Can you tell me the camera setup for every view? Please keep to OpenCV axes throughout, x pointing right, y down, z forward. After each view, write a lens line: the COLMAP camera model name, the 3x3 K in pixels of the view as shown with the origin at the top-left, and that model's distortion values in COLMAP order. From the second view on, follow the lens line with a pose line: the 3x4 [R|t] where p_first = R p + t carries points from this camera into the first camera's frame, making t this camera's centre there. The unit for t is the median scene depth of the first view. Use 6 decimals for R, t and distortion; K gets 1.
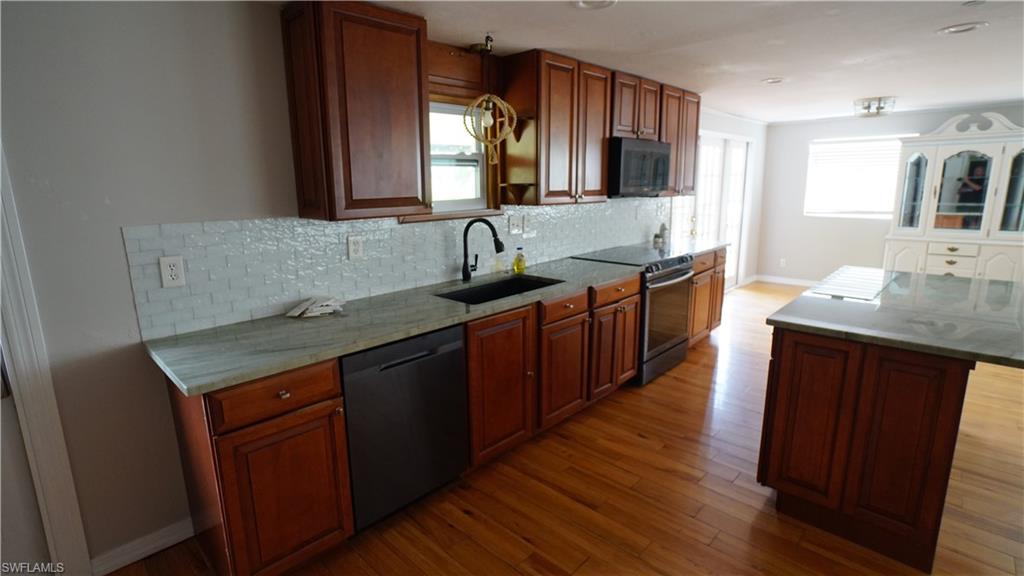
lens RADIAL K [[487.7, 0, 509.8], [0, 487.7, 290.8], [0, 0, 1]] dist [-0.027205, 0.003322]
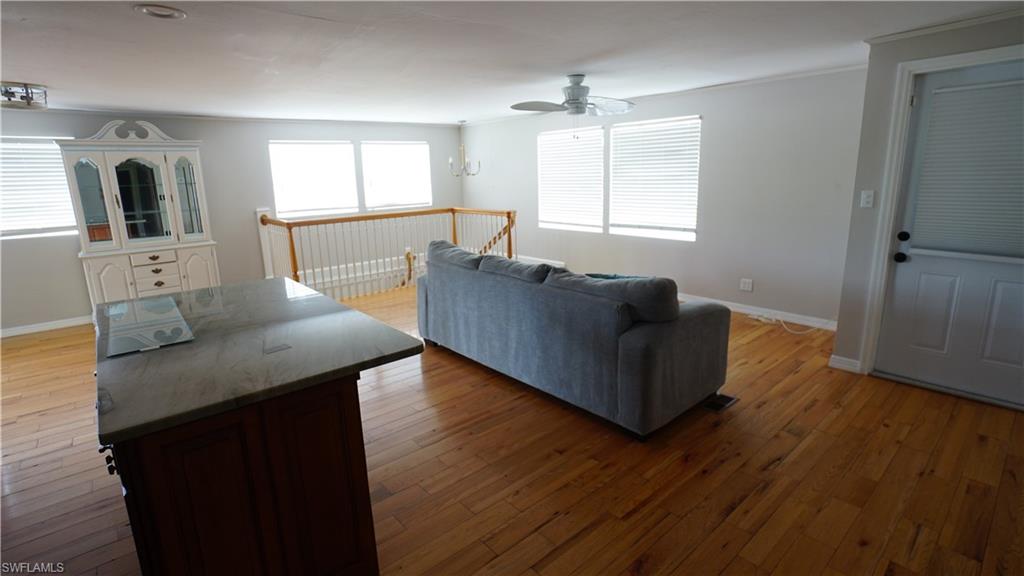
lens RADIAL K [[487.7, 0, 507.0], [0, 487.7, 284.2], [0, 0, 1]] dist [-0.027205, 0.003322]
pose [[0.110599, -0.205025, 0.972488, 0.032737], [0.238860, 0.955295, 0.174235, -0.035114], [-0.964735, 0.213018, 0.154627, 0.162301]]
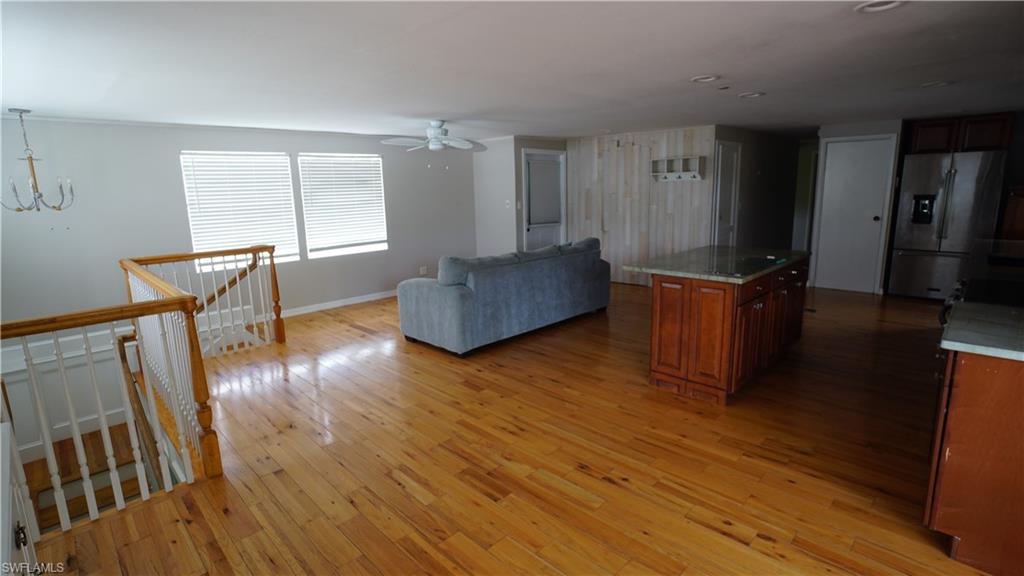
lens RADIAL K [[487.7, 0, 506.9], [0, 487.7, 284.9], [0, 0, 1]] dist [-0.027205, 0.003322]
pose [[-0.998201, 0.037024, 0.047157, 0.694897], [0.052885, 0.914270, 0.401638, -0.281959], [-0.028244, 0.403409, -0.914584, 1.180114]]
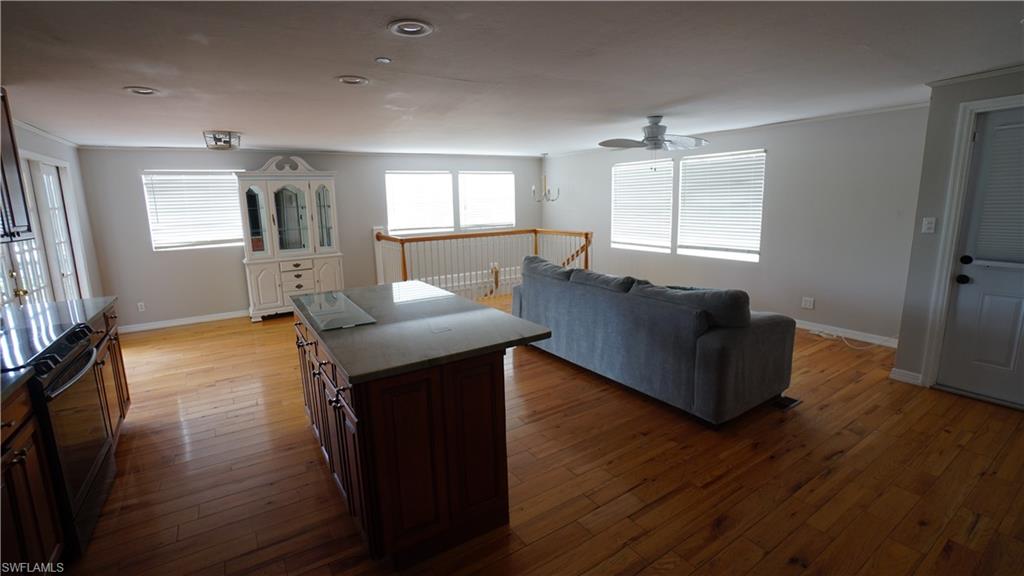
lens RADIAL K [[446.4, 0, 510.1], [0, 446.4, 282.6], [0, 0, 1]] dist [-0.040119, 0.011416]
pose [[0.241377, -0.163292, 0.956594, -0.034357], [0.227558, 0.967781, 0.107781, -0.043863], [-0.943374, 0.191665, 0.270759, 0.194516]]
